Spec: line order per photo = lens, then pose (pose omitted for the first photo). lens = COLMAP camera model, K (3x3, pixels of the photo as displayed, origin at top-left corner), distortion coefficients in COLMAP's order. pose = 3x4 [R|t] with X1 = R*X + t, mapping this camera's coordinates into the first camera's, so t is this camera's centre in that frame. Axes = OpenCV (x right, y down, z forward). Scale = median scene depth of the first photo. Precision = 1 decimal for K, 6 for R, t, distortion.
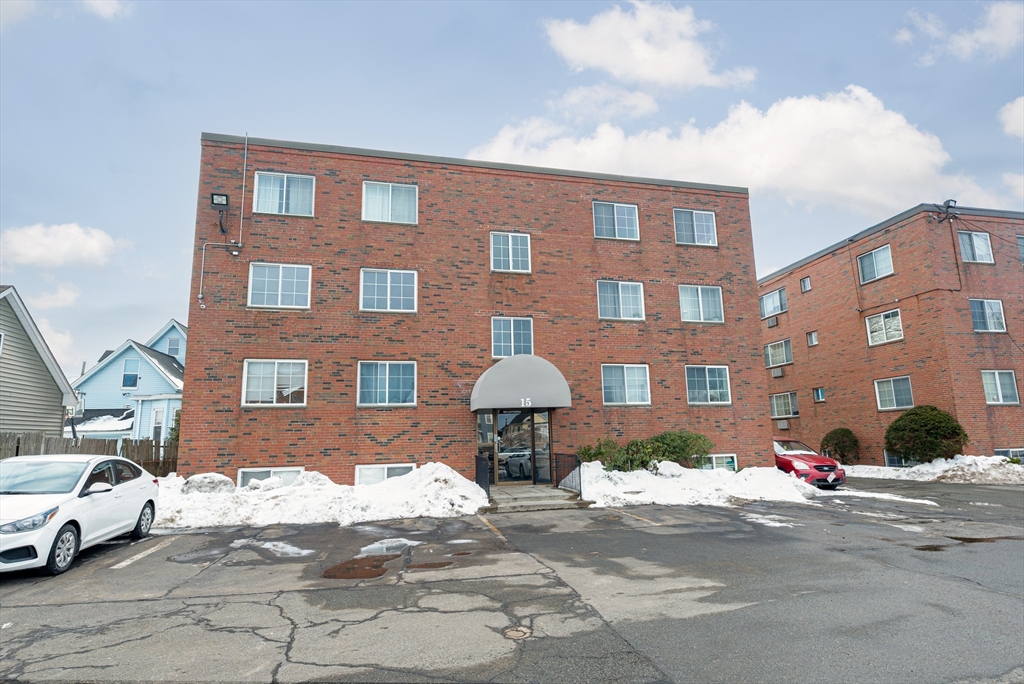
lens RADIAL K [[507.6, 0, 512.0], [0, 507.6, 342.0], [0, 0, 1]] dist [-0.000693, 0.000020]
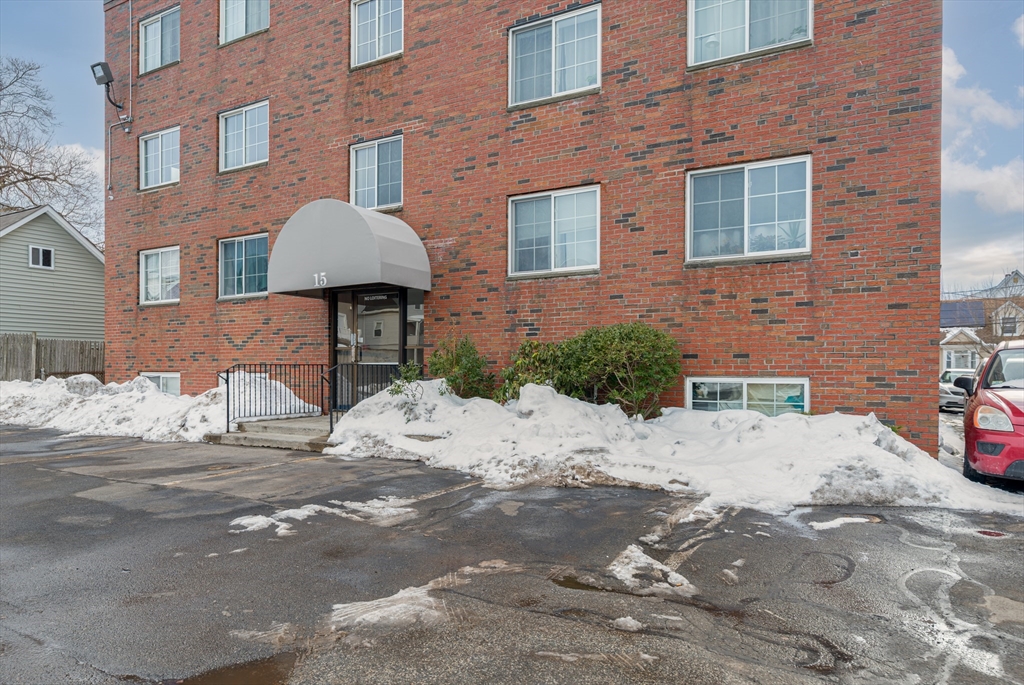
lens RADIAL K [[684.4, 0, 511.5], [0, 684.4, 359.5], [0, 0, 1]] dist [-0.001207, -0.000081]
pose [[0.727999, 0.012992, -0.685455, 0.658046], [0.111420, 0.984286, 0.136991, 0.110134], [0.676464, -0.176103, 0.715112, 0.479213]]
